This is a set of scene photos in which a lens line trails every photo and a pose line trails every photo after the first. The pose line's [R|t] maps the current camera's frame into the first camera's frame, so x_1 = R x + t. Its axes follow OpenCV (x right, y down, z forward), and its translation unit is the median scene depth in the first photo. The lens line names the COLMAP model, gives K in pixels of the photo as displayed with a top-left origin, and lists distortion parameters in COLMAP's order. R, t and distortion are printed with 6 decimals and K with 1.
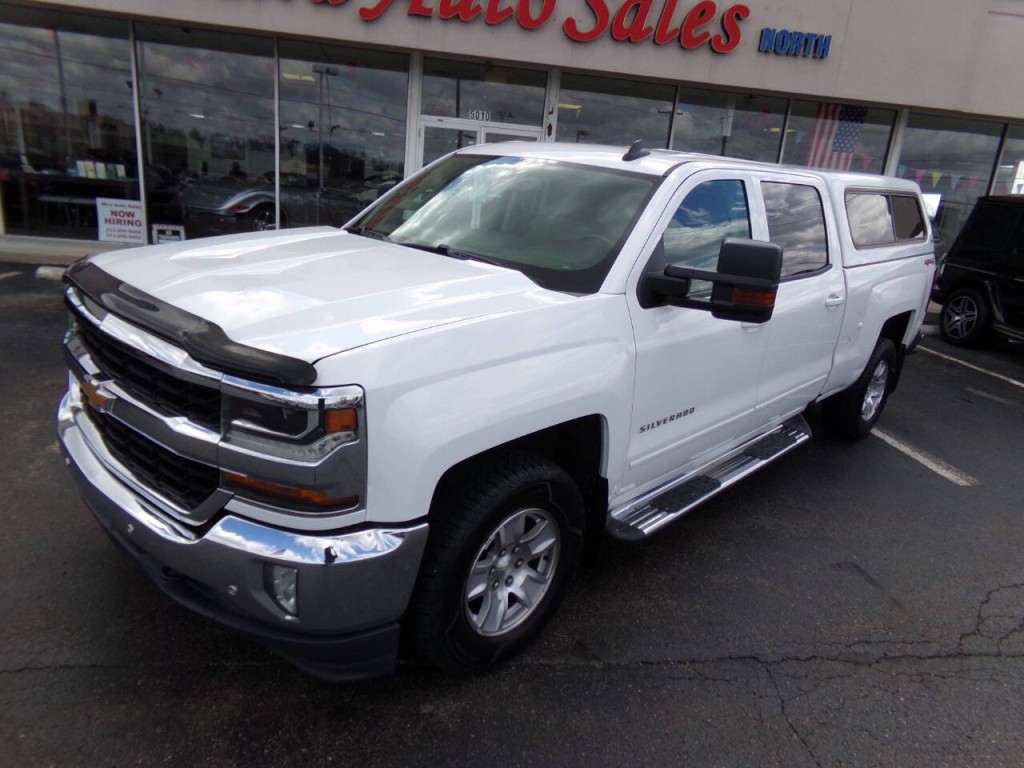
lens RADIAL K [[694.4, 0, 515.6], [0, 694.4, 383.9], [0, 0, 1]] dist [0.002769, 0.001850]
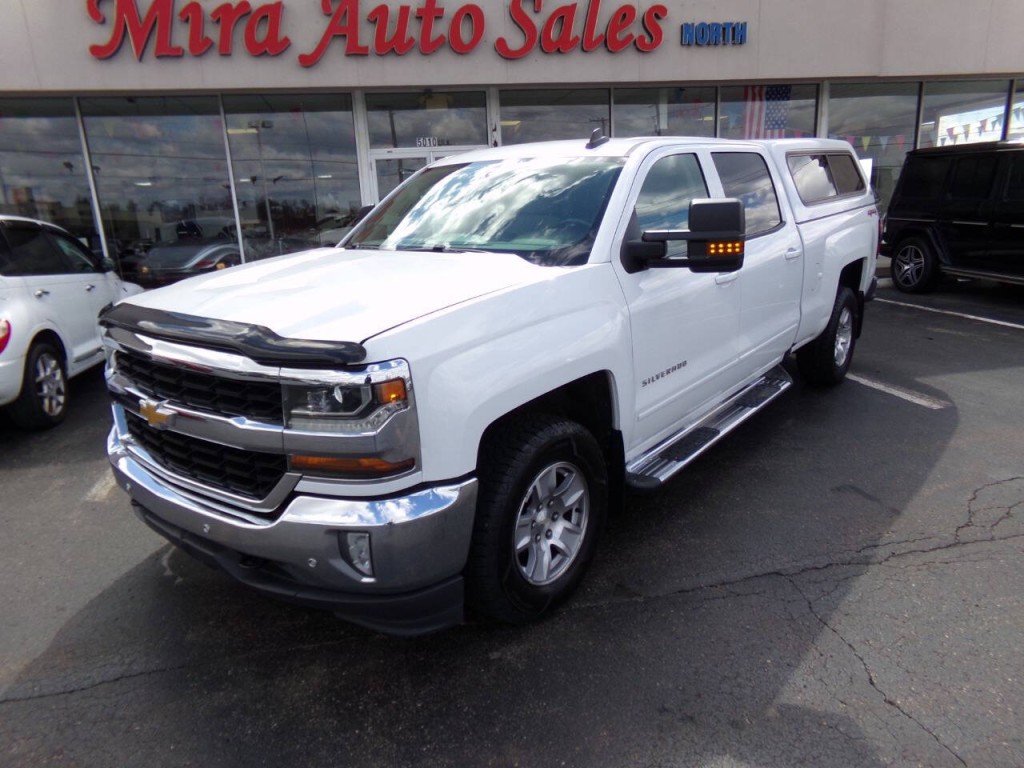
lens RADIAL K [[697.2, 0, 512.0], [0, 697.2, 384.0], [0, 0, 1]] dist [-0.021473, 0.027321]
pose [[0.988132, -0.149624, 0.034754, -0.061554], [0.150611, 0.988203, -0.027780, 0.065347], [-0.030188, 0.032684, 0.999010, -0.088087]]
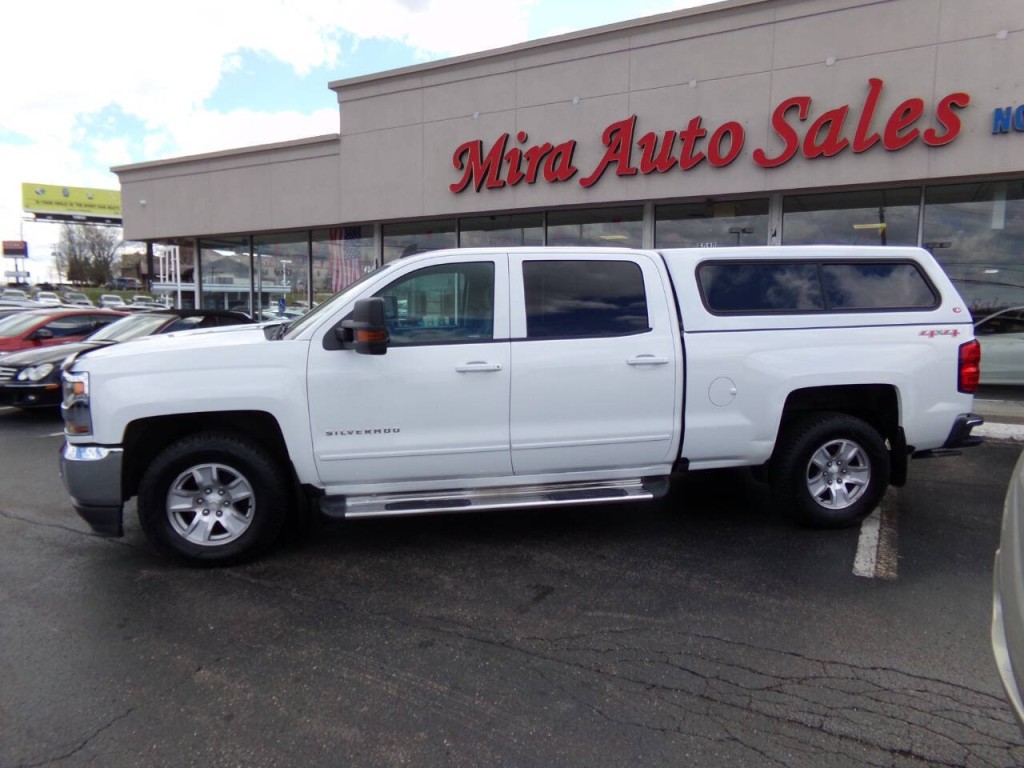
lens RADIAL K [[682.5, 0, 495.7], [0, 682.5, 381.4], [0, 0, 1]] dist [-0.009768, 0.000202]
pose [[0.804224, -0.024387, -0.593826, 1.305176], [-0.102275, 0.978574, -0.178699, 0.177860], [0.585461, 0.204448, 0.784498, 0.064839]]
